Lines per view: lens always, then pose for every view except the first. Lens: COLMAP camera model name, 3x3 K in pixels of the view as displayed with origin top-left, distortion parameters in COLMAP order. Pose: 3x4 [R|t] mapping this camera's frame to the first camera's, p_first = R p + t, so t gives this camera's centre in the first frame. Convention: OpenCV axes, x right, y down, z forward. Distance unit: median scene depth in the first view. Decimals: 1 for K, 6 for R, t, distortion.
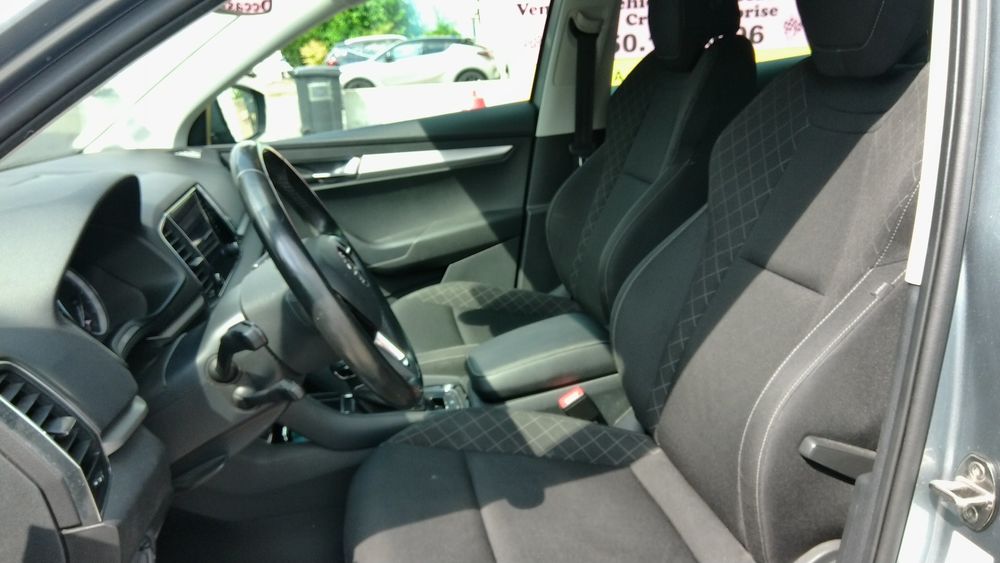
lens RADIAL K [[775.4, 0, 500.0], [0, 775.4, 281.5], [0, 0, 1]] dist [0.049322, 0.000214]
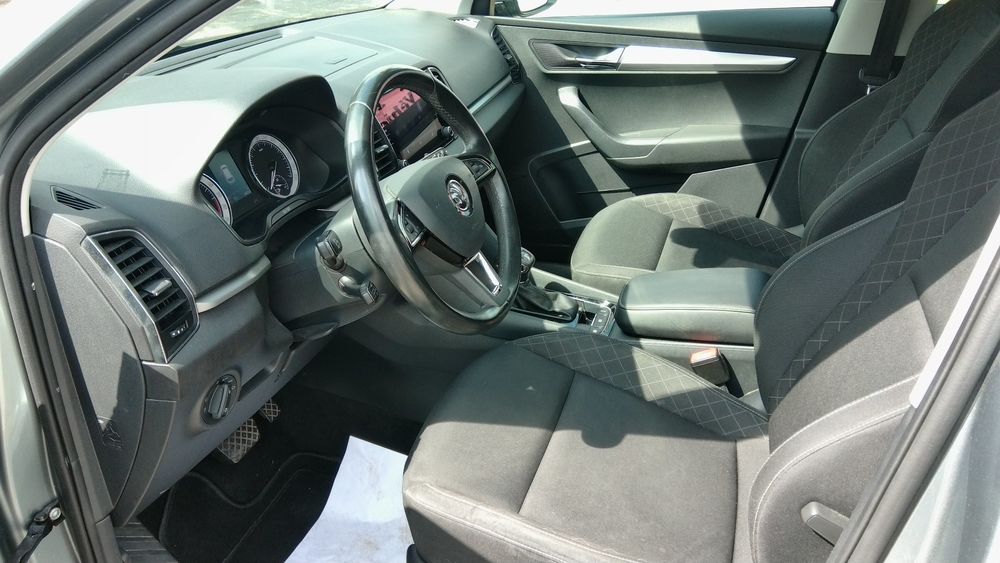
lens RADIAL K [[764.0, 0, 500.0], [0, 764.0, 281.5], [0, 0, 1]] dist [0.079644, -0.000844]
pose [[0.876173, 0.283531, -0.389783, 0.215714], [-0.200454, 0.949779, 0.240286, -0.120079], [0.438336, -0.132399, 0.889006, 0.035332]]
